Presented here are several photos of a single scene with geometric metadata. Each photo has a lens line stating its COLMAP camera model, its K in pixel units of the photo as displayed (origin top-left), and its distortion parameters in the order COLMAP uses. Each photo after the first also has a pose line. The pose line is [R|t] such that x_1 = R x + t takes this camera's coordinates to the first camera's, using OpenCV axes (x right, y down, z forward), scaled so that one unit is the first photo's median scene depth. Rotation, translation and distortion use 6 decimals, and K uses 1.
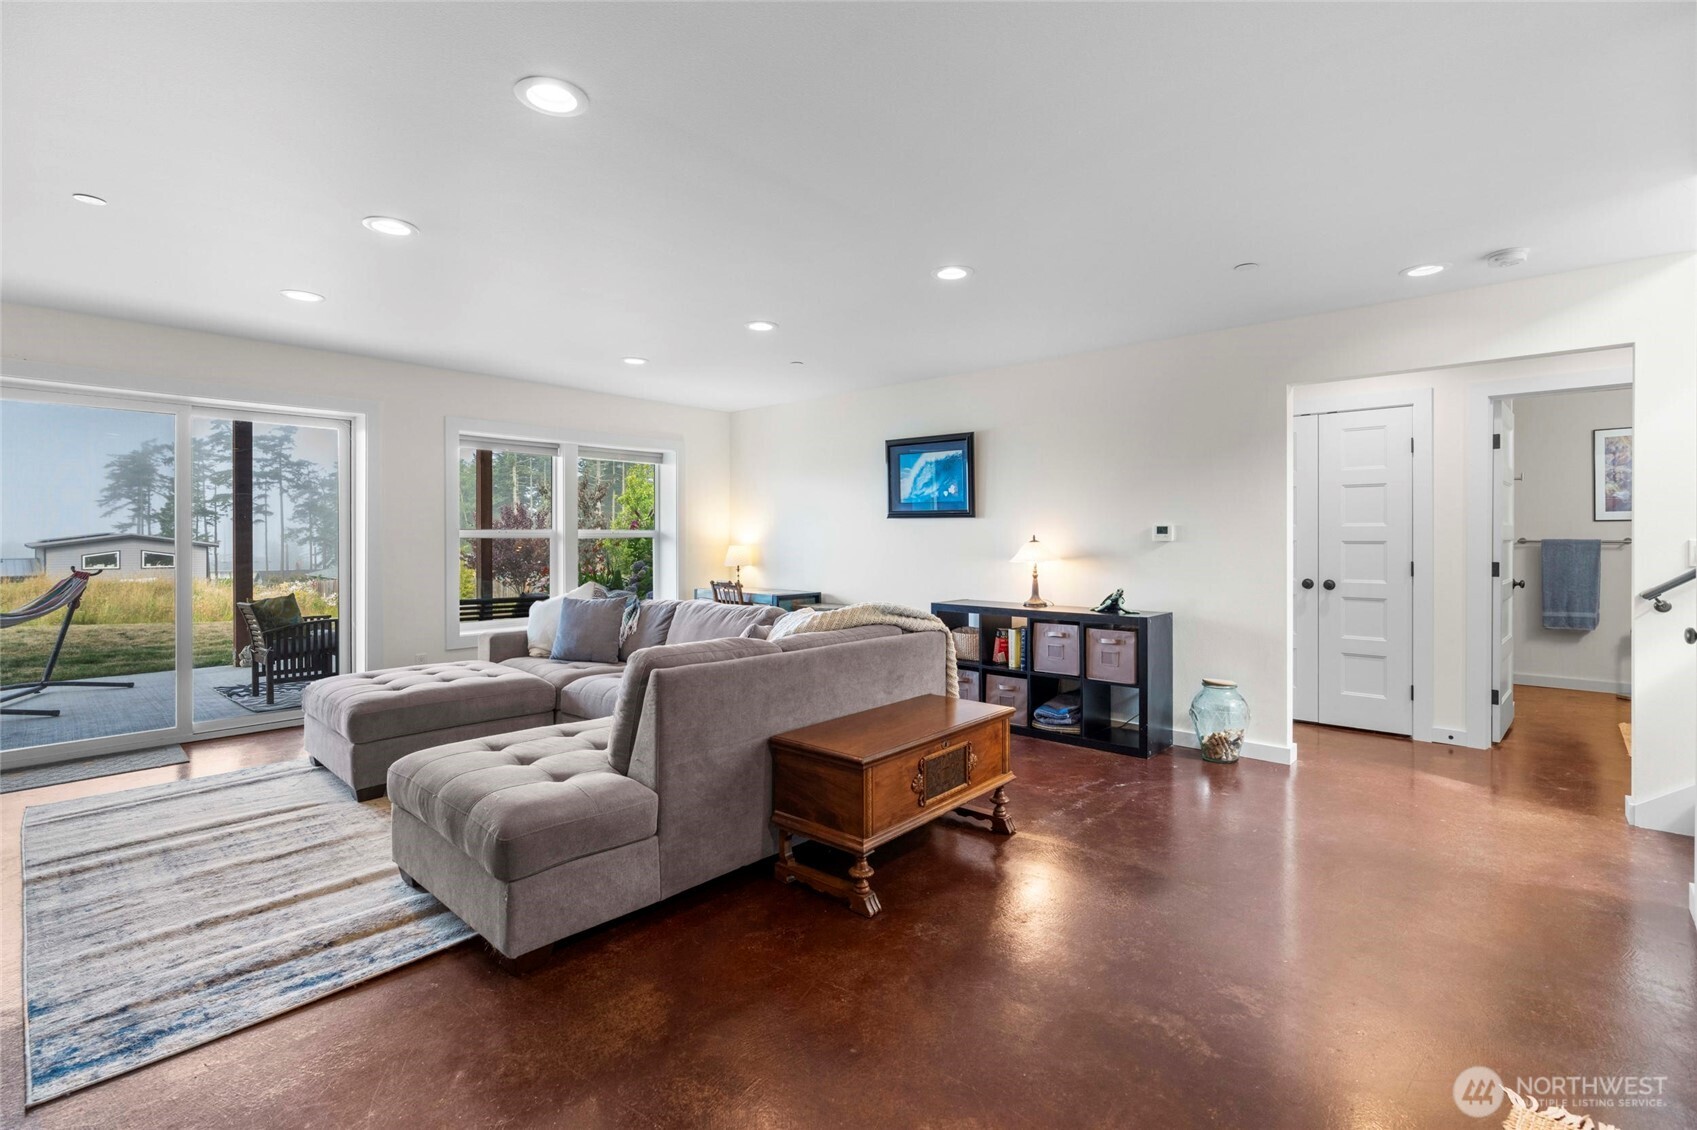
lens RADIAL K [[752.5, 0, 846.9], [0, 752.5, 539.9], [0, 0, 1]] dist [-0.001043, -0.000119]
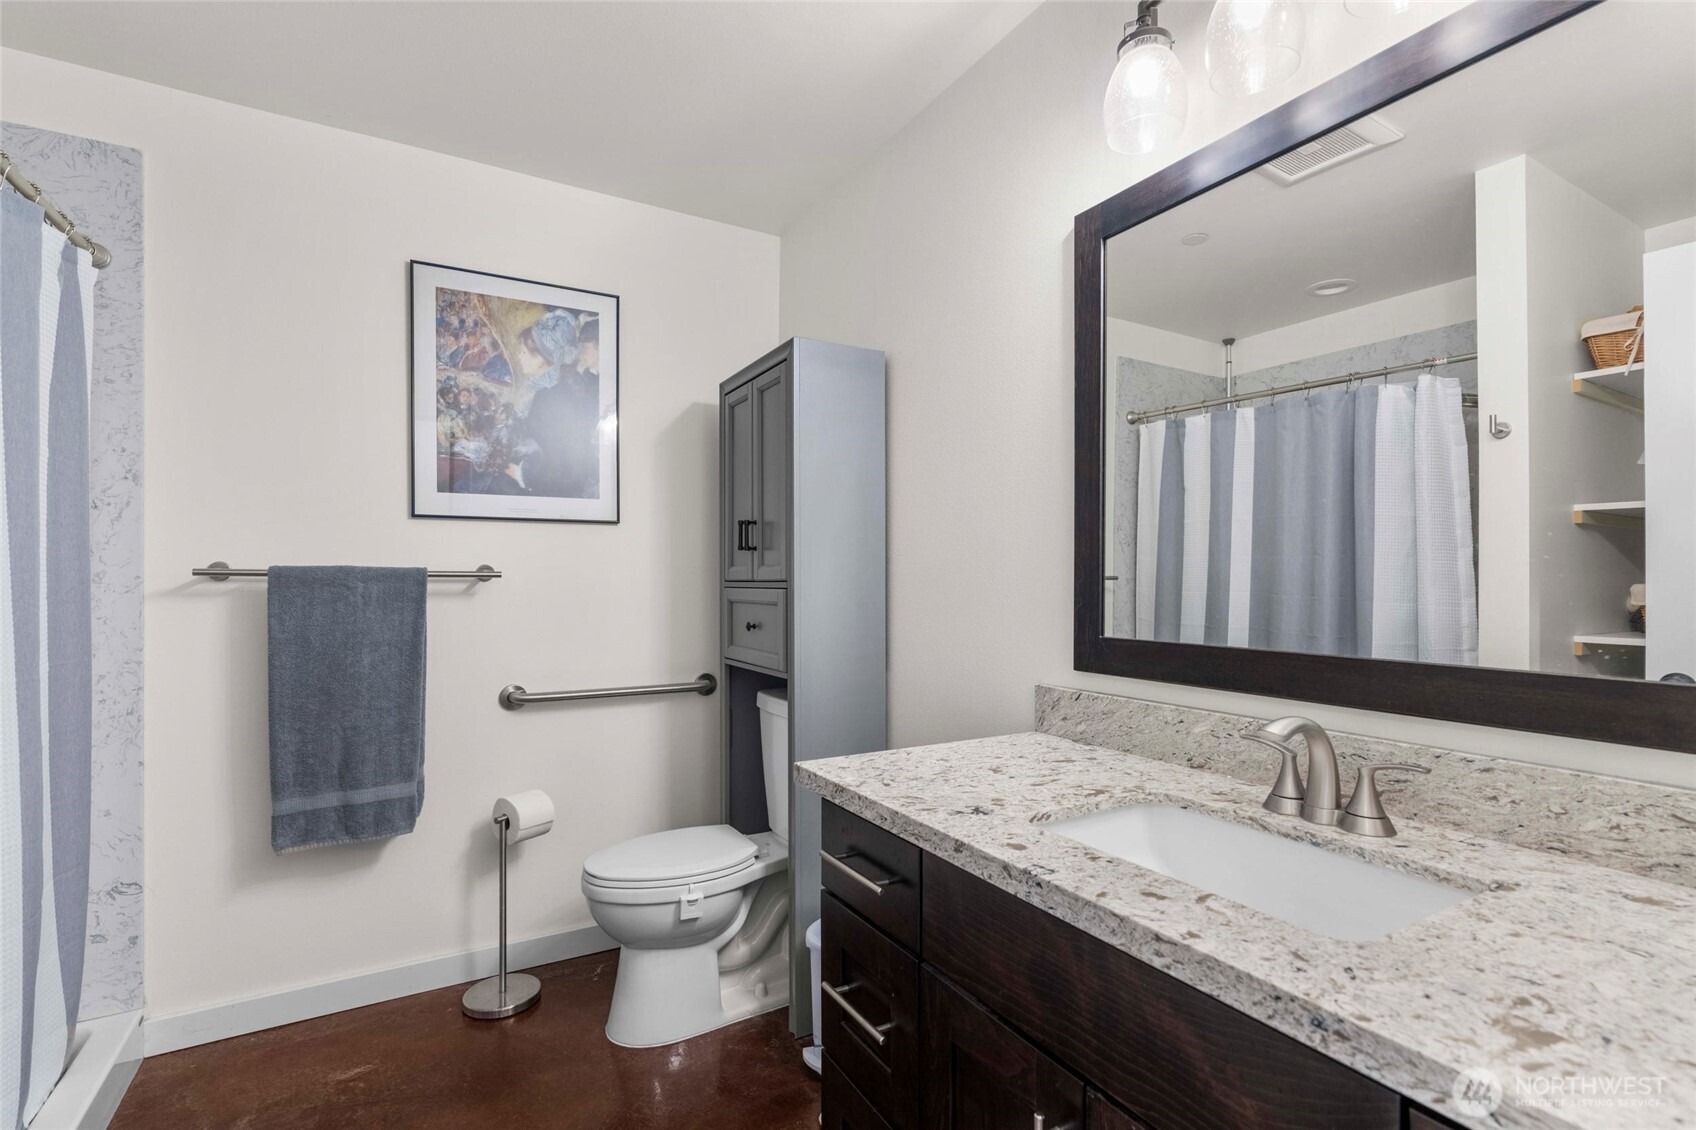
lens RADIAL K [[769.6, 0, 853.8], [0, 769.6, 582.4], [0, 0, 1]] dist [-0.004162, 0.000132]
pose [[0.312405, -0.001163, 0.949948, 0.717917], [0.003364, 0.999994, 0.000118, 0.006567], [-0.949943, 0.003159, 0.312407, 0.691507]]
